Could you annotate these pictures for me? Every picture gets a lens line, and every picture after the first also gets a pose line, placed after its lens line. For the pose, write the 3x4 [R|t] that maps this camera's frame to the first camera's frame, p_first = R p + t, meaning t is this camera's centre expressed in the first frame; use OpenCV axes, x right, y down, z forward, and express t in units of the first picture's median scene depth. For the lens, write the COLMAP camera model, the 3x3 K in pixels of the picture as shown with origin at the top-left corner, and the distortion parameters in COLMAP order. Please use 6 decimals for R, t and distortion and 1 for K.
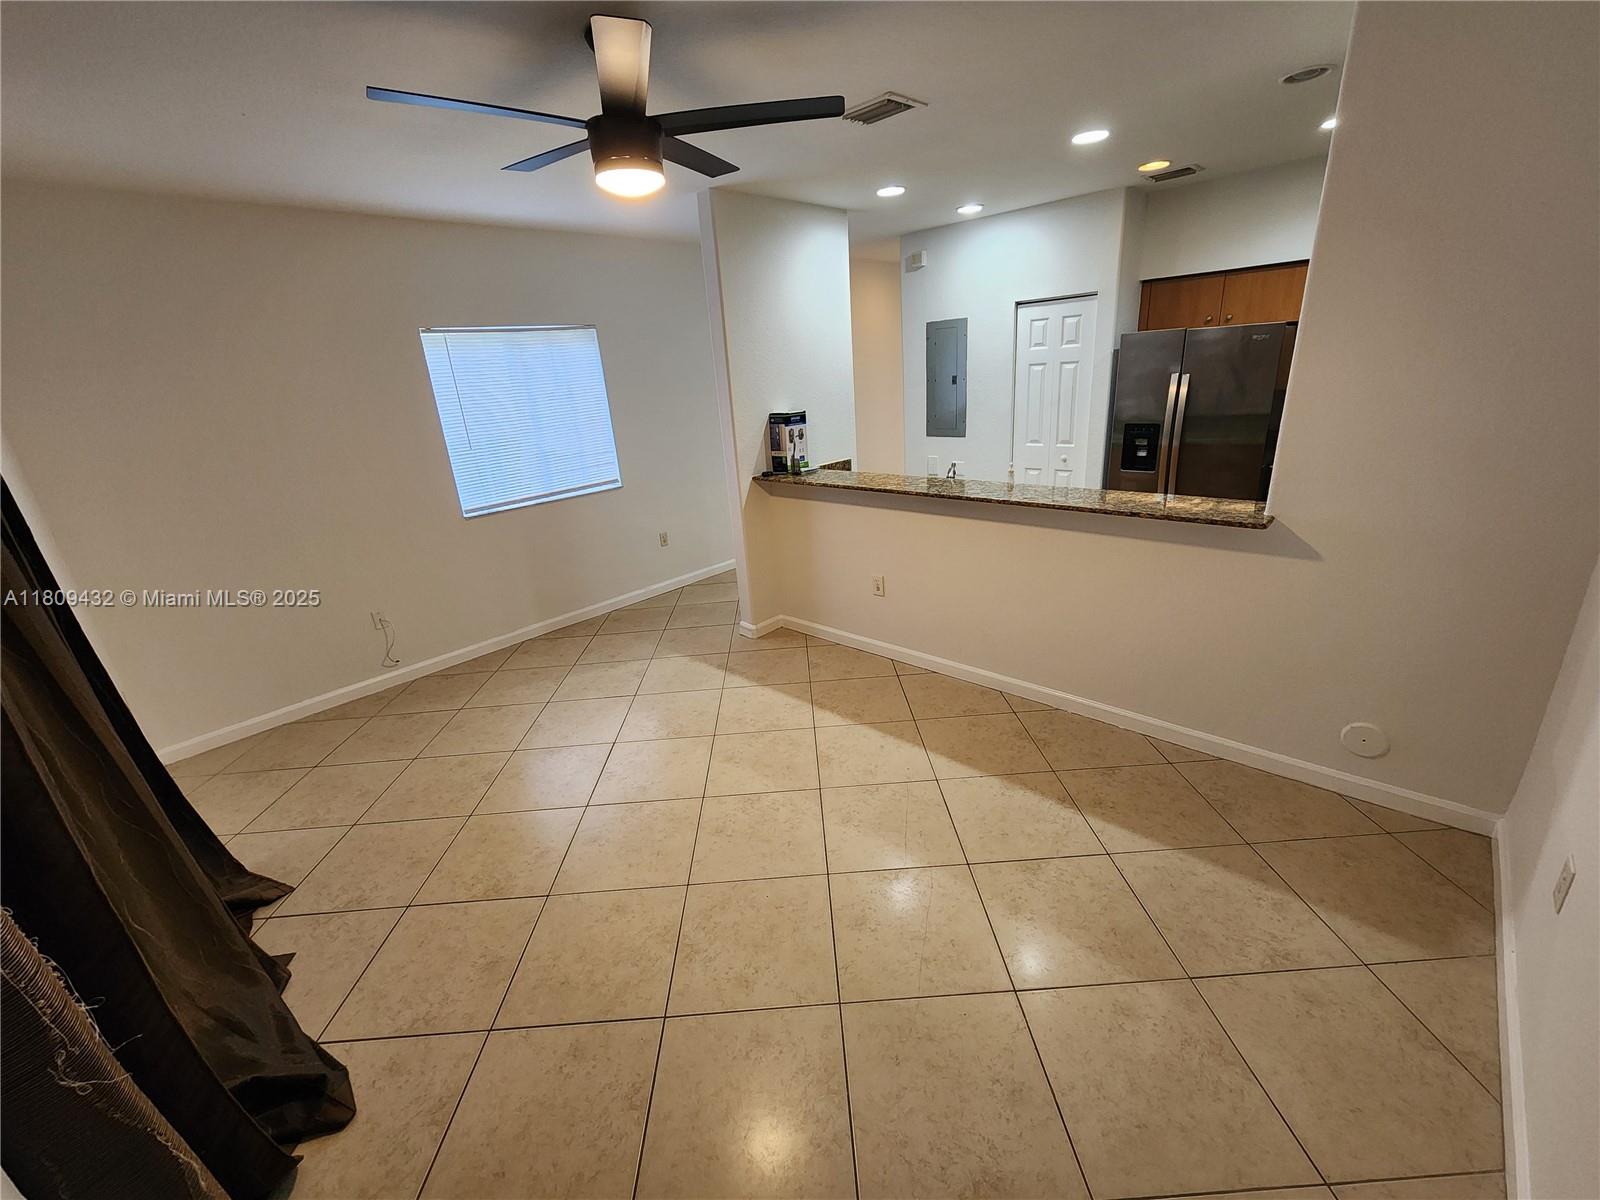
lens RADIAL K [[659.5, 0, 793.3], [0, 659.5, 596.7], [0, 0, 1]] dist [0.001701, 0.000397]
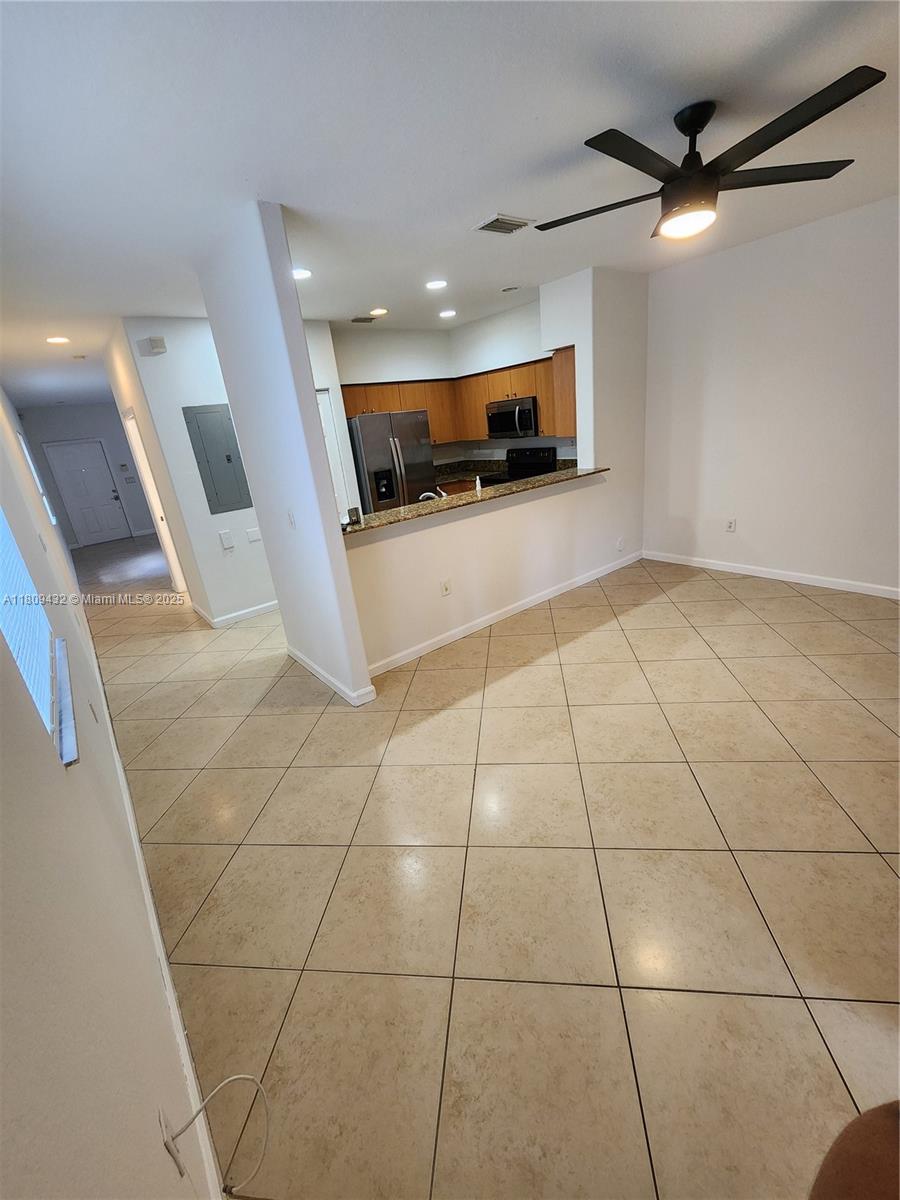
lens RADIAL K [[494.6, 0, 453.4], [0, 494.6, 599.2], [0, 0, 1]] dist [0.001701, 0.000397]
pose [[0.144685, -0.292930, 0.945123, -0.729508], [0.421305, 0.882502, 0.209025, -0.177848], [-0.895303, 0.367943, 0.251098, 0.708644]]
